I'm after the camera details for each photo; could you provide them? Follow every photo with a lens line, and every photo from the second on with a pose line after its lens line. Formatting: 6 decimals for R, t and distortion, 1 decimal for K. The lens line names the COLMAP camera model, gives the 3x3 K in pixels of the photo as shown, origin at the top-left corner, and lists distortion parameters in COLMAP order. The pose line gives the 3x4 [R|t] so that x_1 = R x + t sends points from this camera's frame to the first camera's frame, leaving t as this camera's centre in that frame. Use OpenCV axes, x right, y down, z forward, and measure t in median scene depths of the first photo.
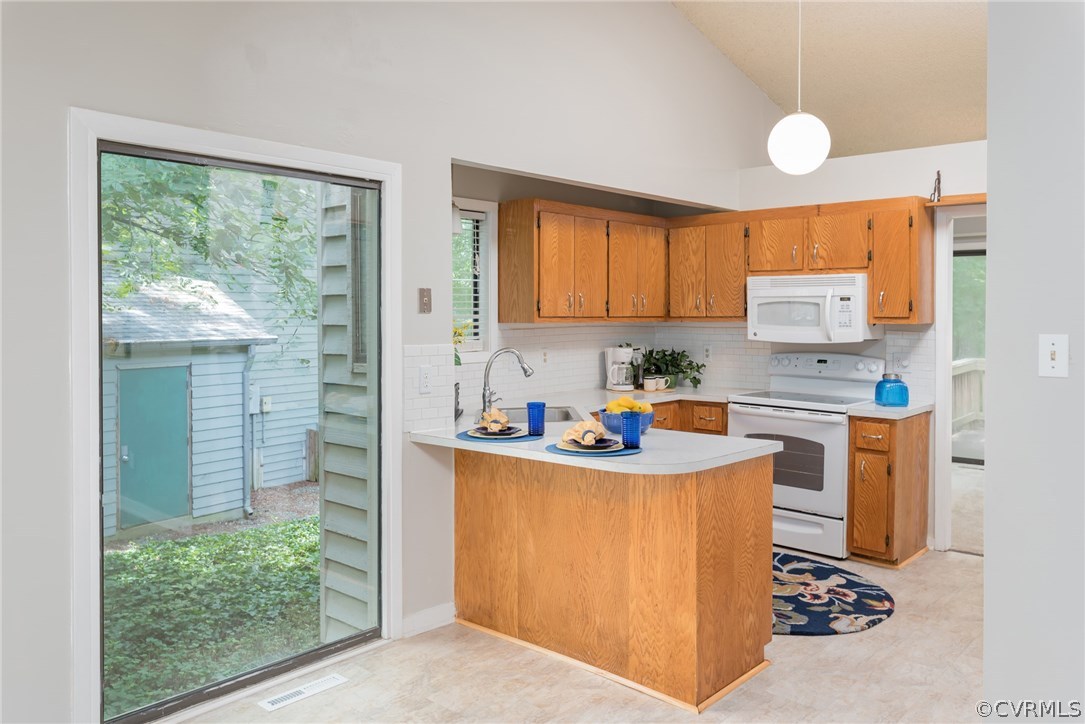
lens RADIAL K [[815.9, 0, 545.0], [0, 815.9, 313.3], [0, 0, 1]] dist [0.008596, -0.006824]
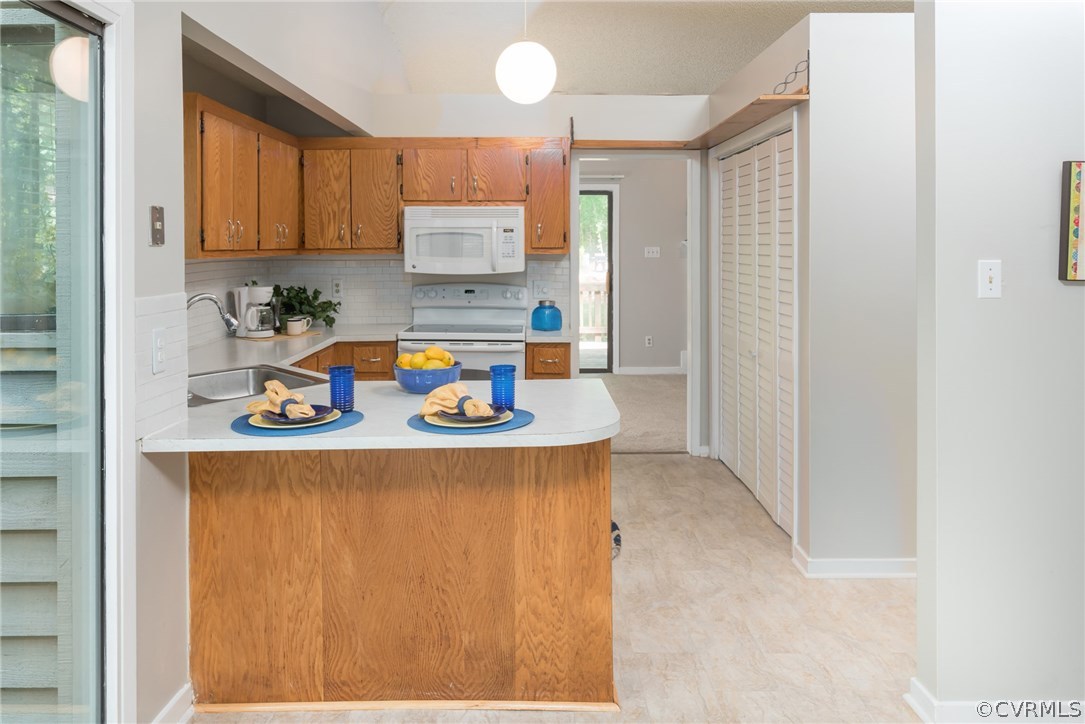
lens RADIAL K [[740.2, 0, 540.0], [0, 740.2, 240.7], [0, 0, 1]] dist [0.011960, -0.009012]
pose [[0.744063, -0.000380, 0.668110, -0.237354], [0.004551, 0.999980, -0.004500, -0.000136], [-0.668094, 0.006388, 0.744049, 0.283107]]
